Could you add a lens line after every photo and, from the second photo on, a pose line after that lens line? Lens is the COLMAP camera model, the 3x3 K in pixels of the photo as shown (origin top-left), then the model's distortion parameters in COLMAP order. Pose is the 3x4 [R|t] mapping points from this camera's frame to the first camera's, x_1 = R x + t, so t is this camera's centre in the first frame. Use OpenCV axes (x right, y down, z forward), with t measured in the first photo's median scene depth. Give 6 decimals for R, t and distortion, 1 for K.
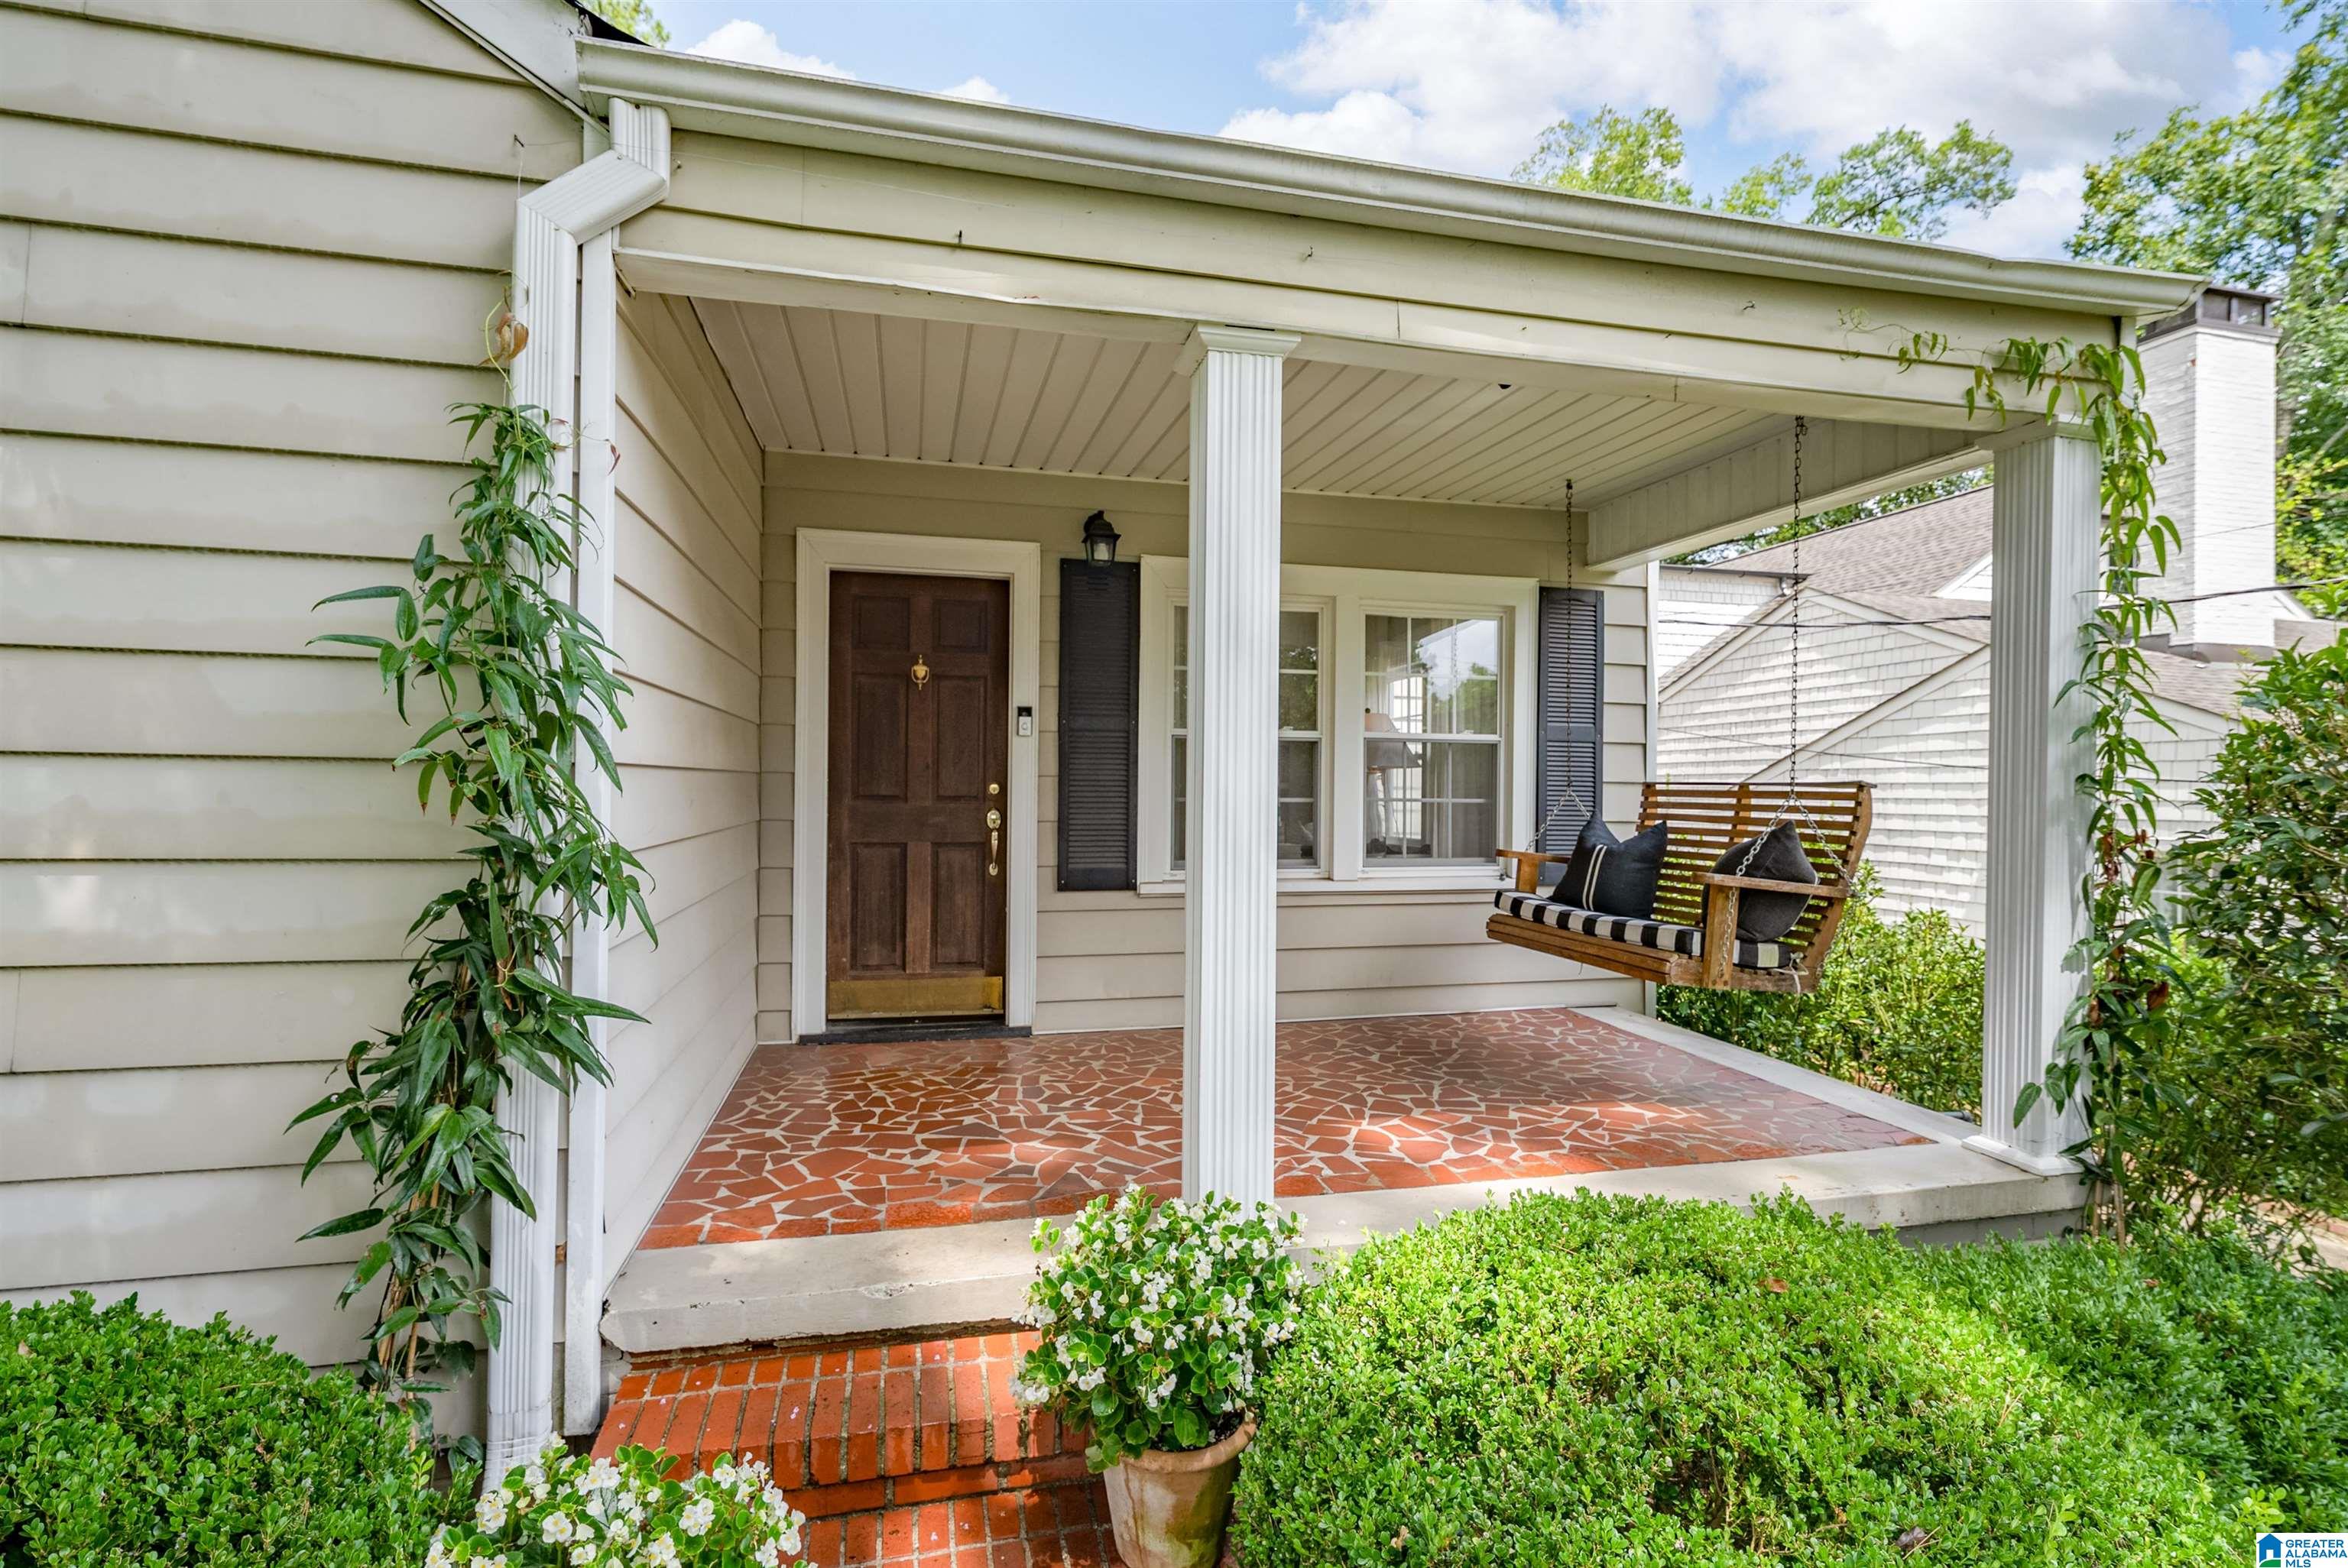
lens RADIAL K [[1135.3, 0, 1174.0], [0, 1135.3, 784.0], [0, 0, 1]] dist [-0.000280, -0.000207]
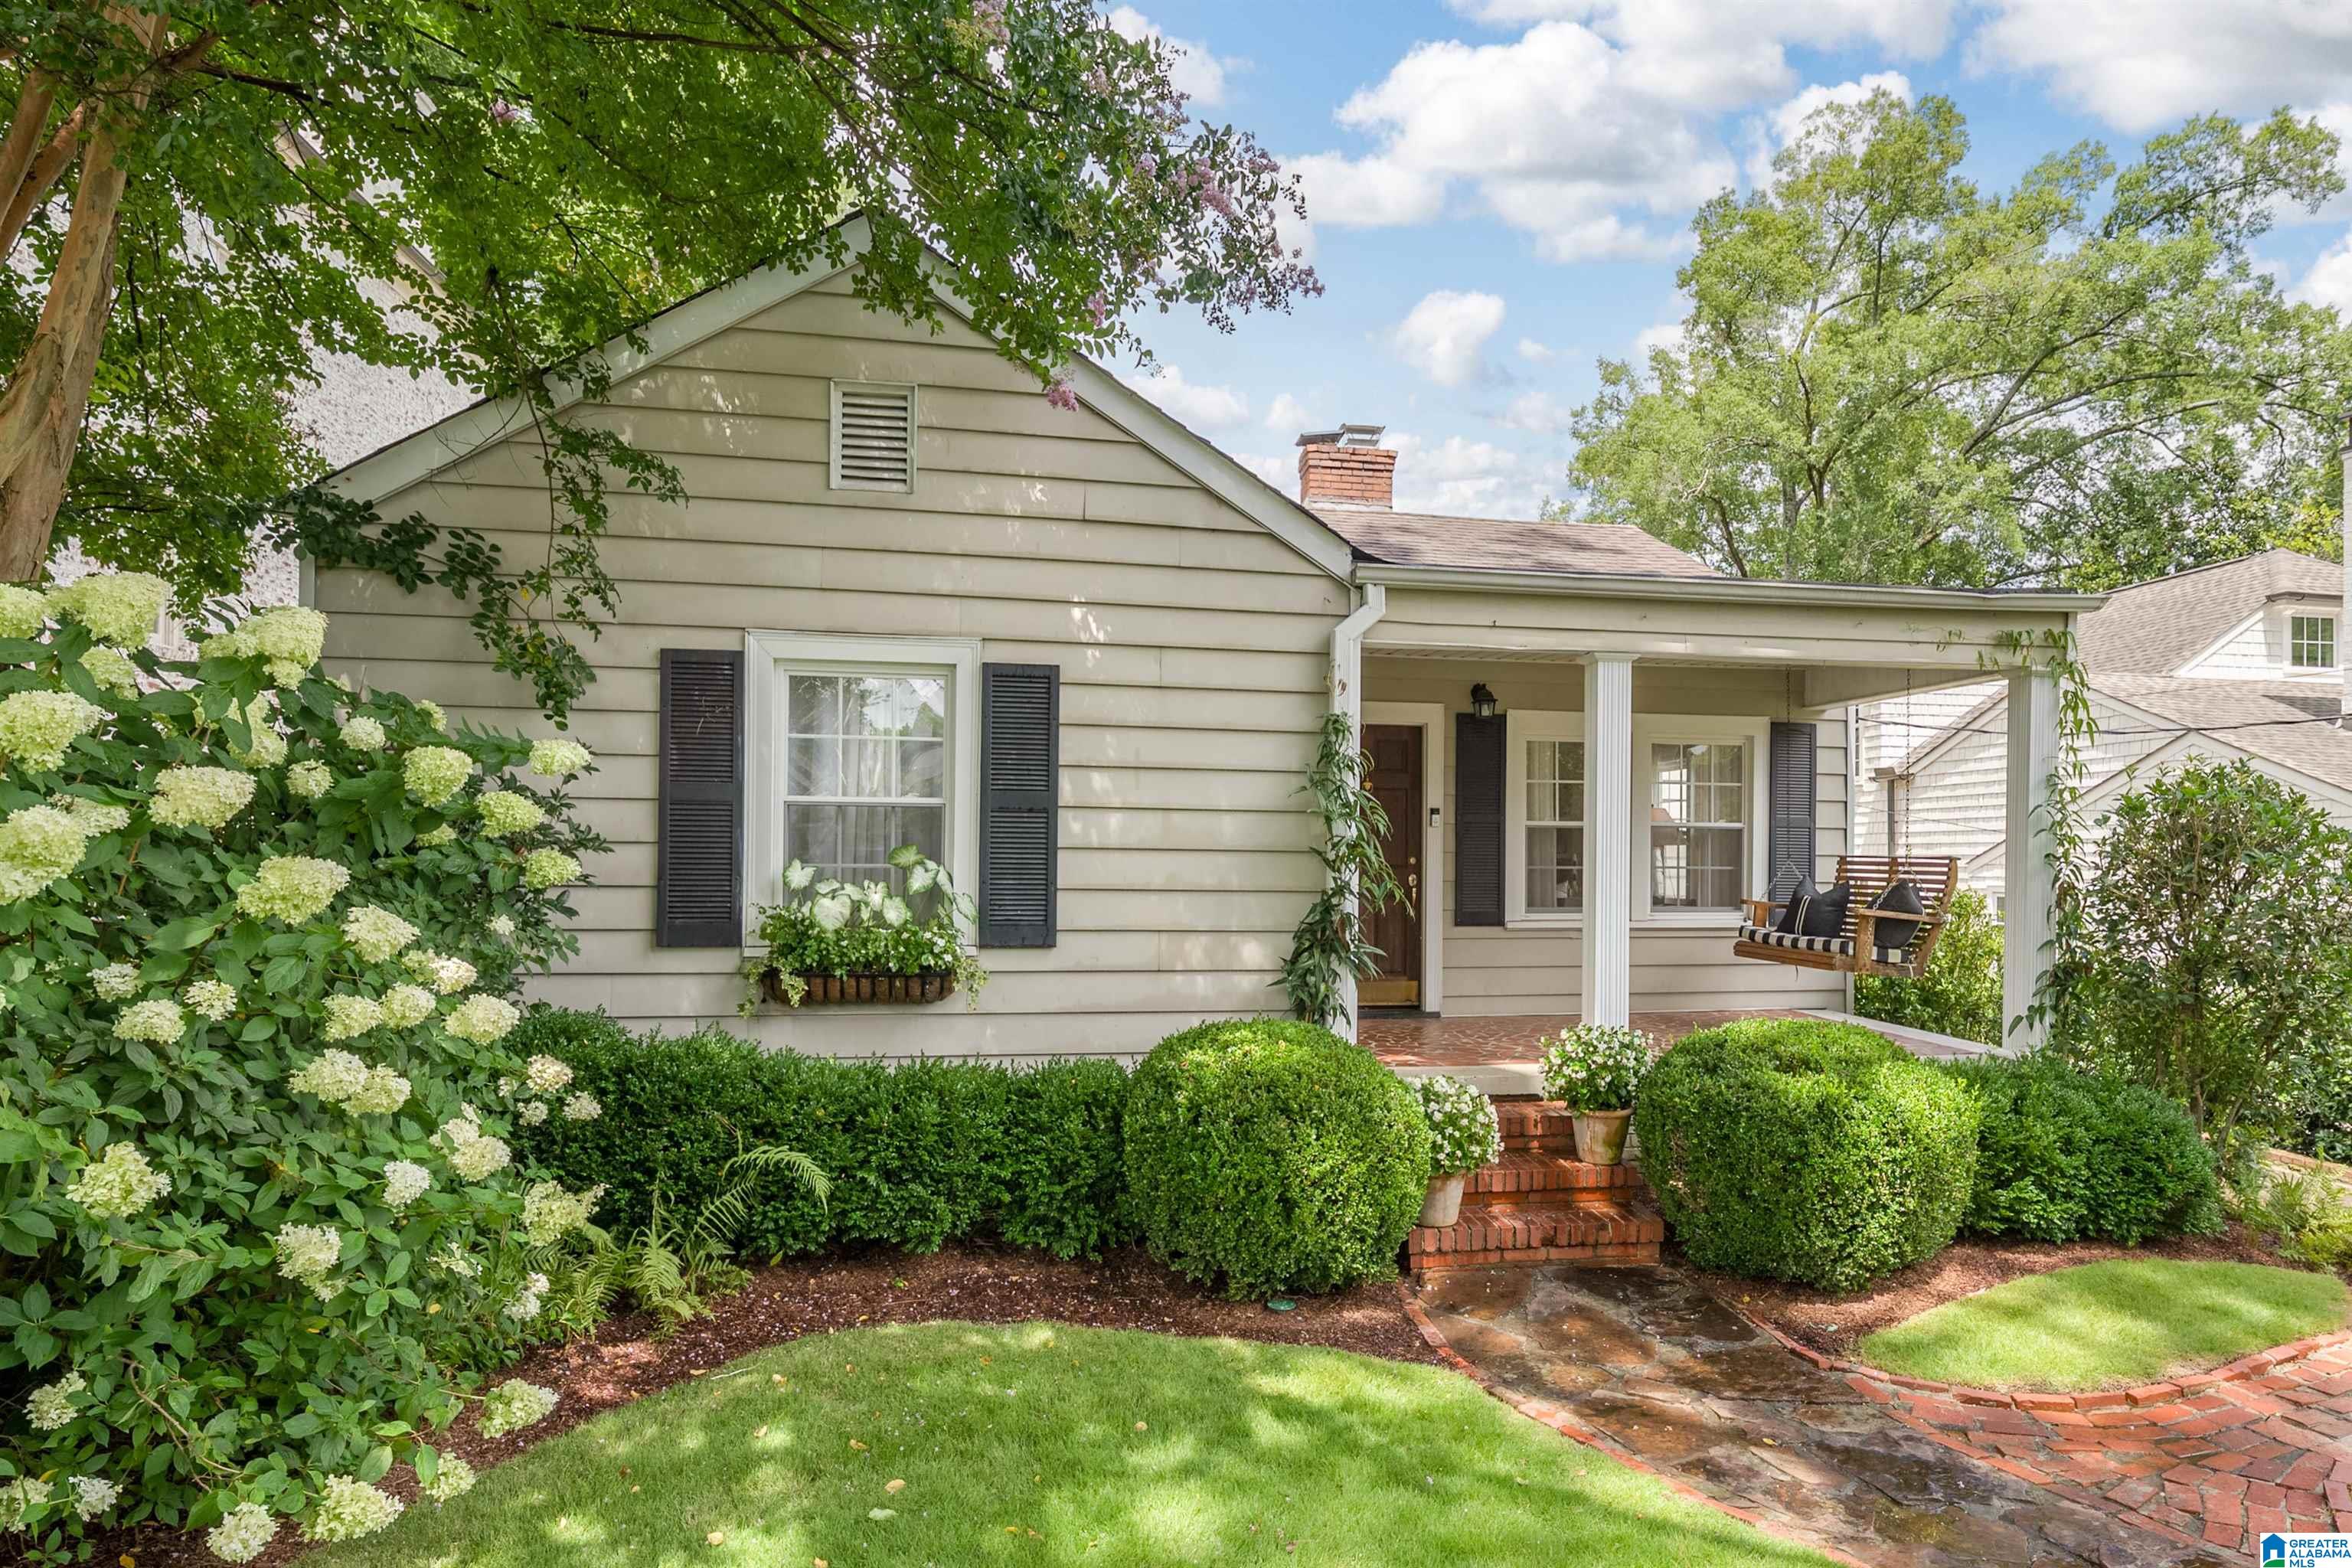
lens RADIAL K [[1669.2, 0, 1177.5], [0, 1669.2, 855.1], [0, 0, 1]] dist [-0.025779, -0.001982]
pose [[0.997738, -0.001555, -0.067210, -0.329947], [0.001875, 0.999987, 0.004701, -0.014908], [0.067202, -0.004816, 0.997728, -1.319589]]
